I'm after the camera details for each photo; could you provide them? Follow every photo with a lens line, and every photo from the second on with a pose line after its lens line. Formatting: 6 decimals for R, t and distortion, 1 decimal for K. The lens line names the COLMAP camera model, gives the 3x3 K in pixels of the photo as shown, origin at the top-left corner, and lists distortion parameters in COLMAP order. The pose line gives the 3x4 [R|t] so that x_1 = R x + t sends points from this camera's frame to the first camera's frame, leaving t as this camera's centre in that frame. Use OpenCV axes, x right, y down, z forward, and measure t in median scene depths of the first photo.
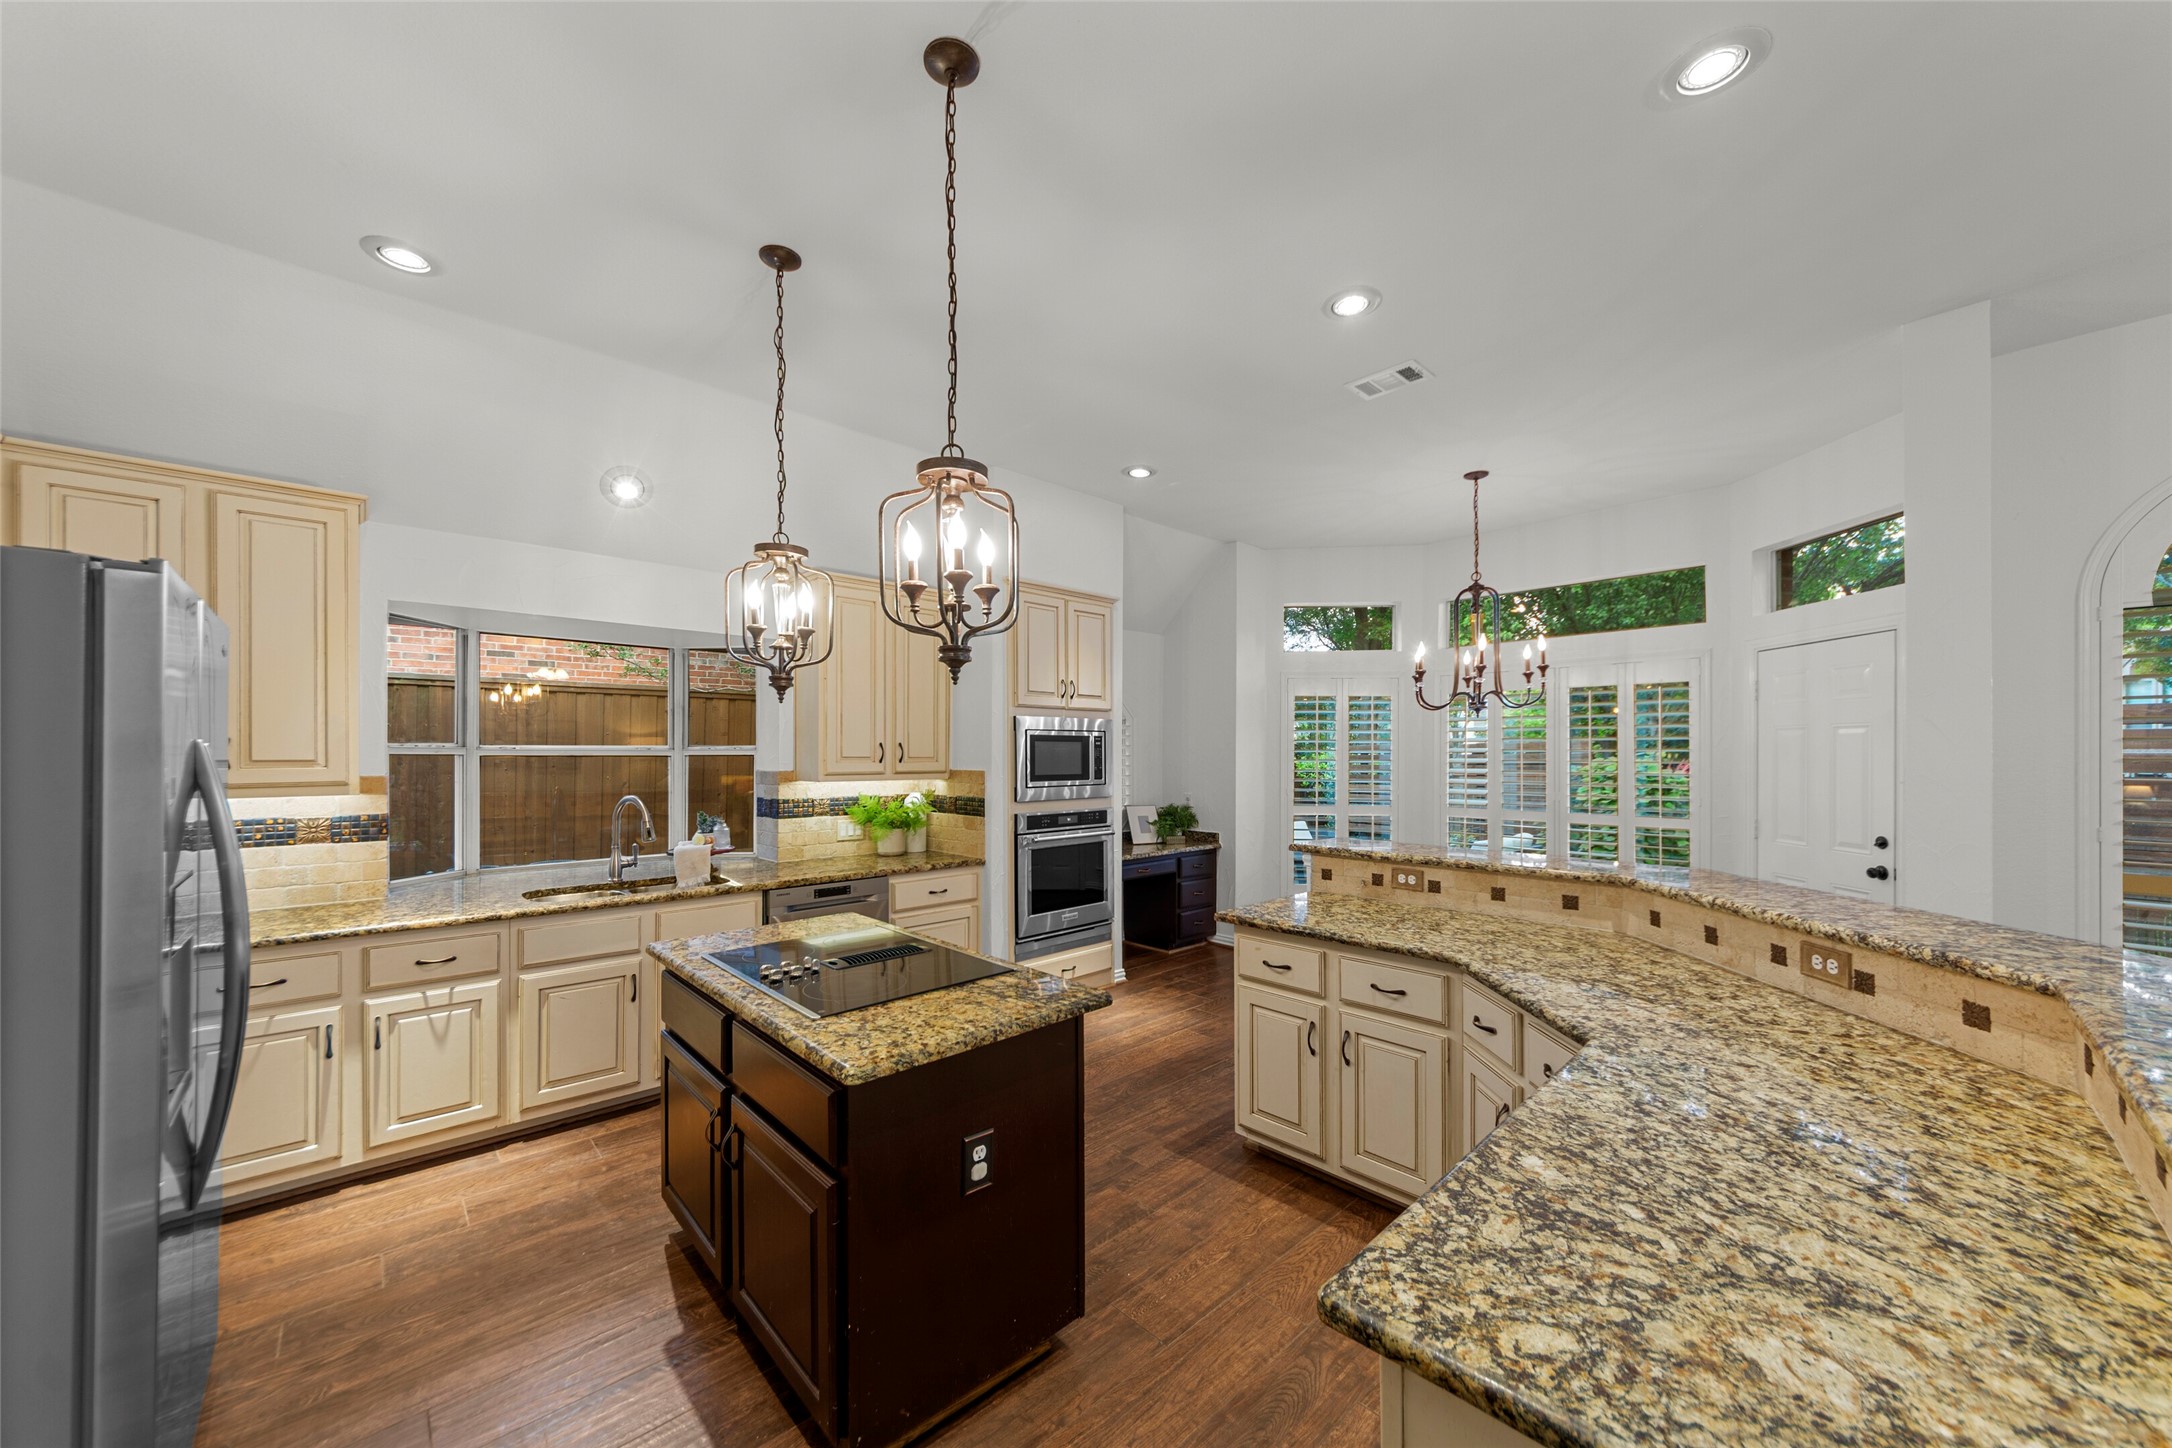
lens RADIAL K [[786.3, 0, 1097.5], [0, 786.3, 758.4], [0, 0, 1]] dist [0.004310, -0.000071]
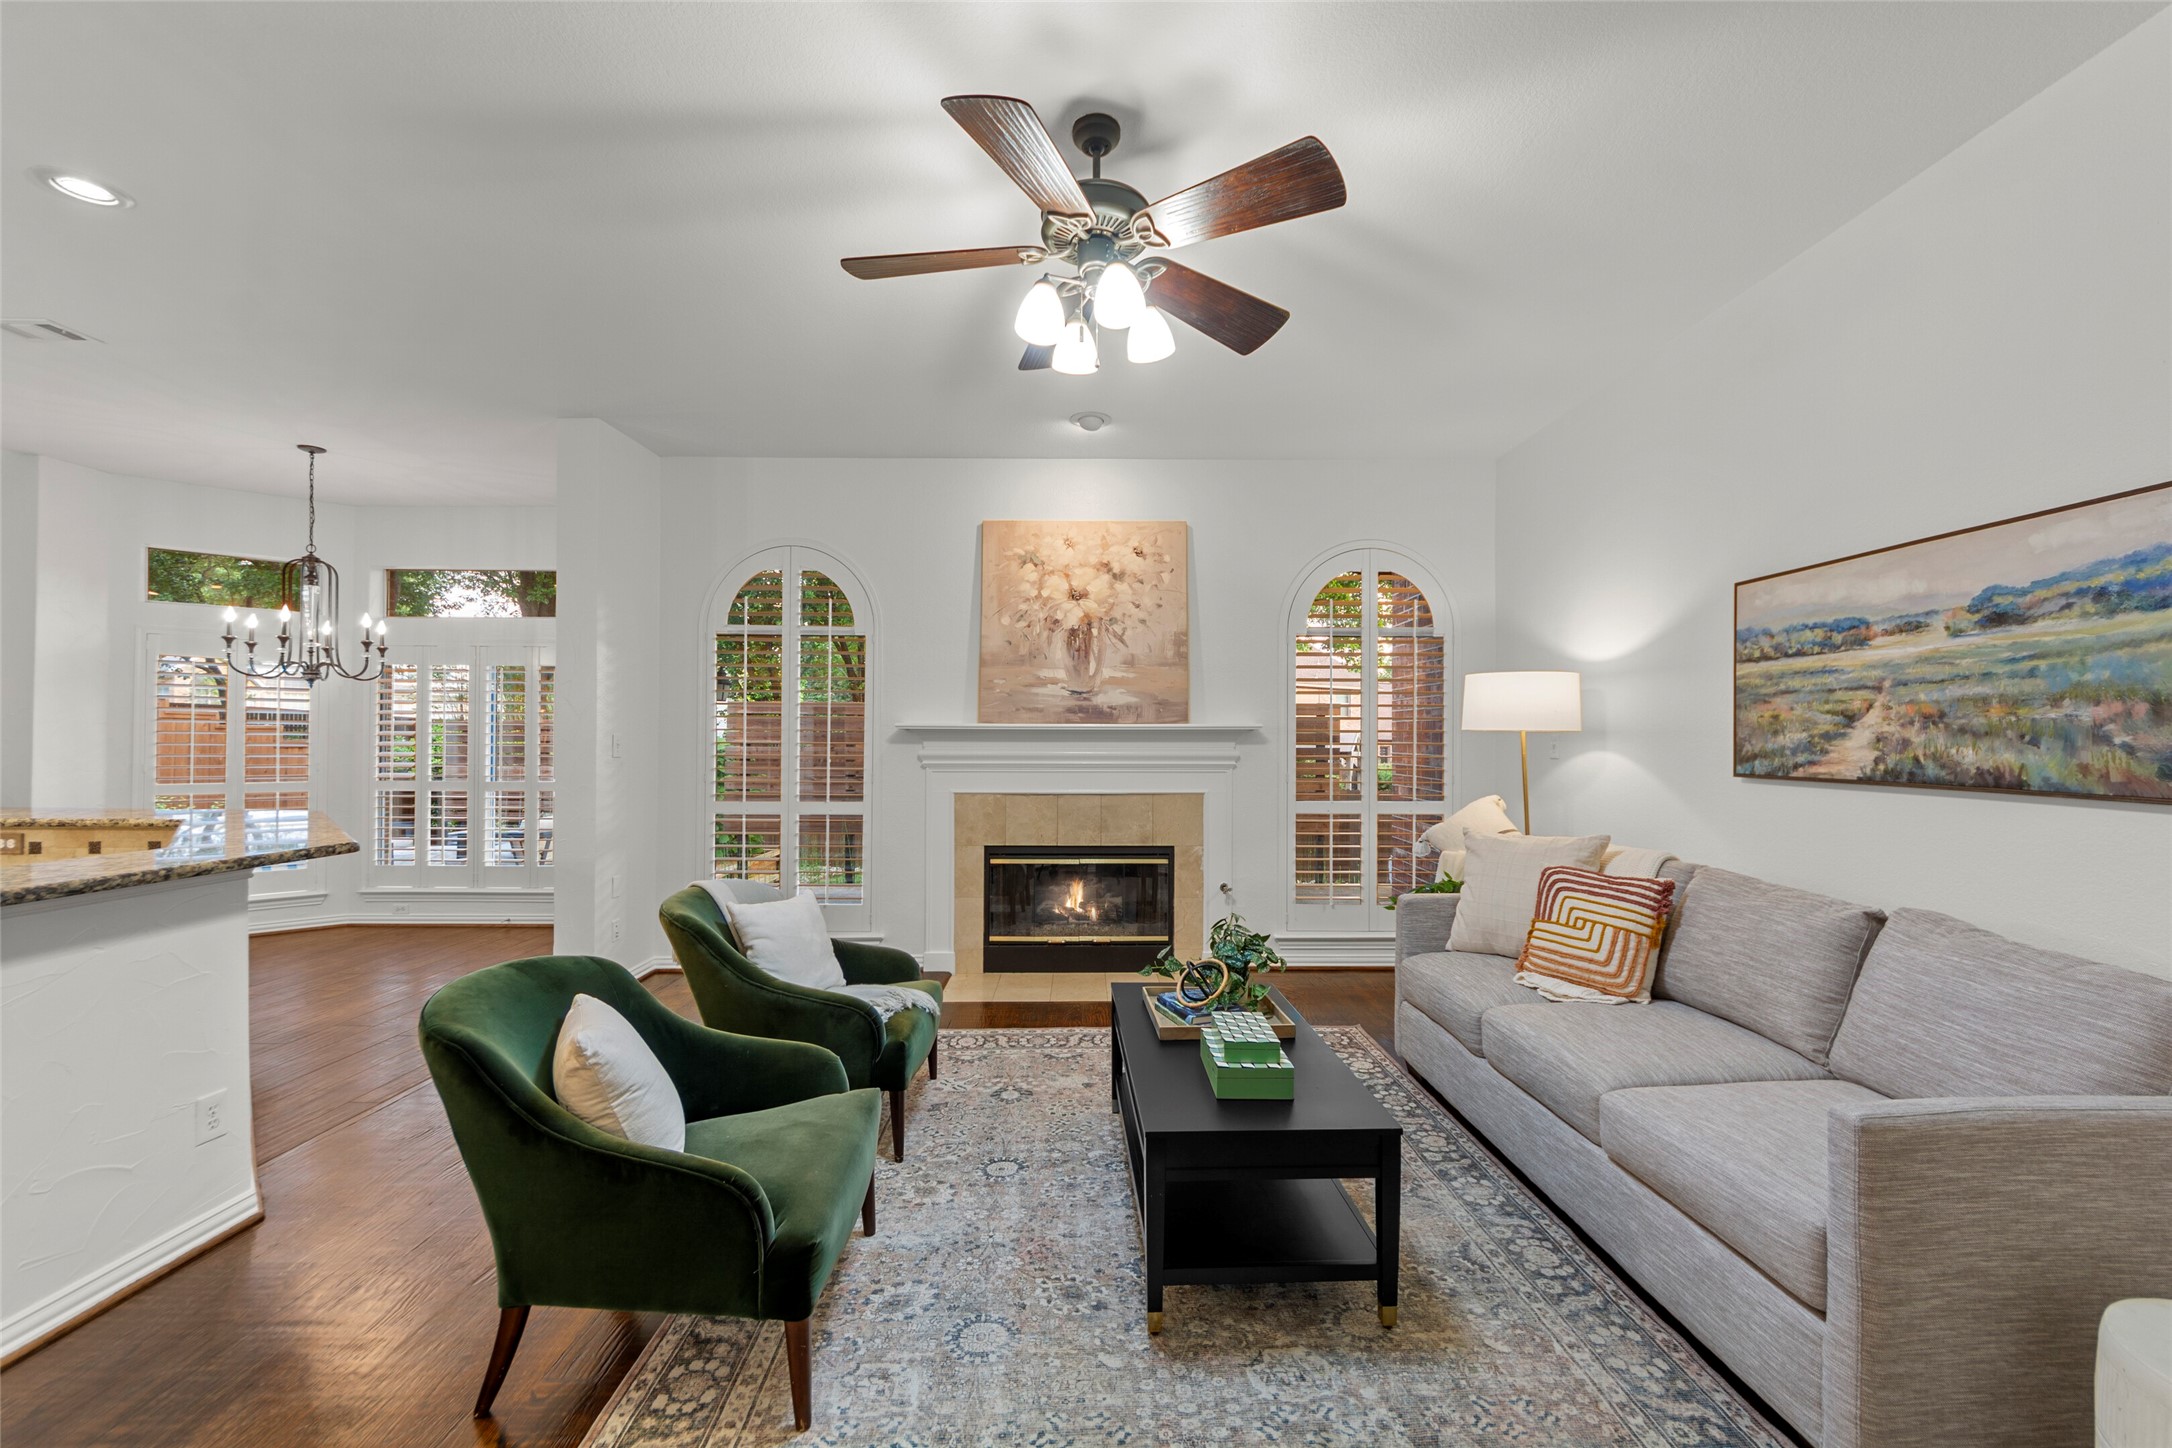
lens RADIAL K [[860.0, 0, 1095.0], [0, 860.0, 735.7], [0, 0, 1]] dist [-0.001108, -0.000204]
pose [[0.682825, 0.007420, 0.730545, 0.399854], [-0.001678, 0.999962, -0.008589, 0.019354], [-0.730580, 0.004639, 0.682811, -0.538340]]
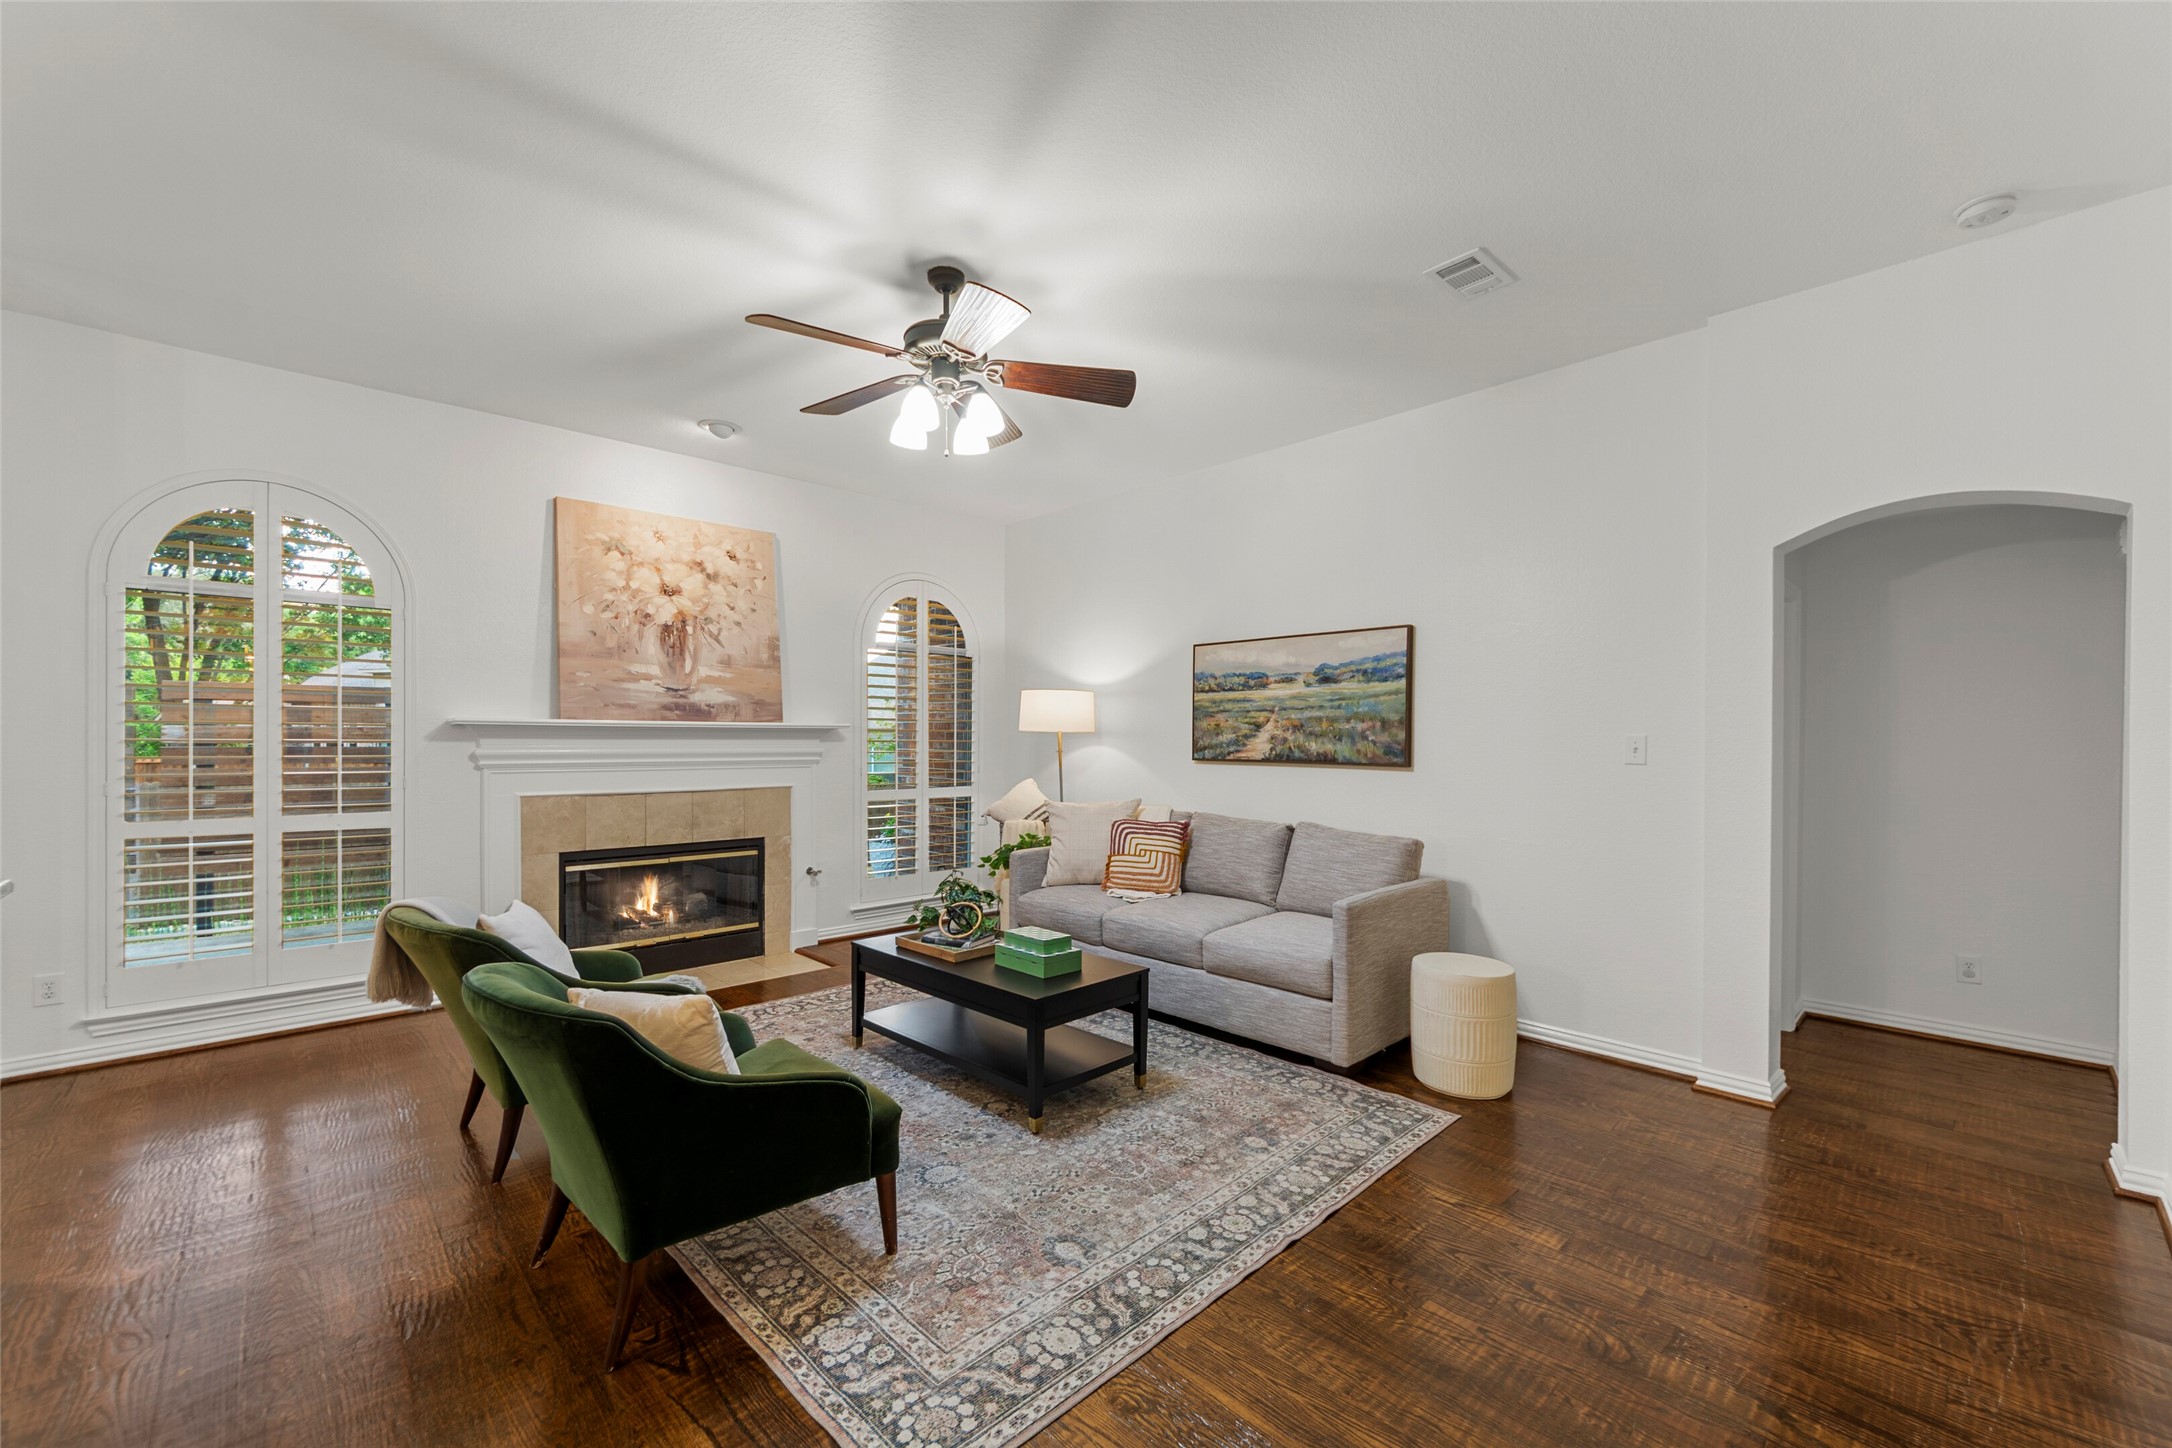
lens RADIAL K [[867.5, 0, 1088.6], [0, 867.5, 748.5], [0, 0, 1]] dist [0.018354, -0.000131]
pose [[0.004600, -0.006456, 0.999969, 0.043875], [-0.000479, 0.999979, 0.006458, 0.022478], [-0.999989, -0.000508, 0.004597, -0.275511]]
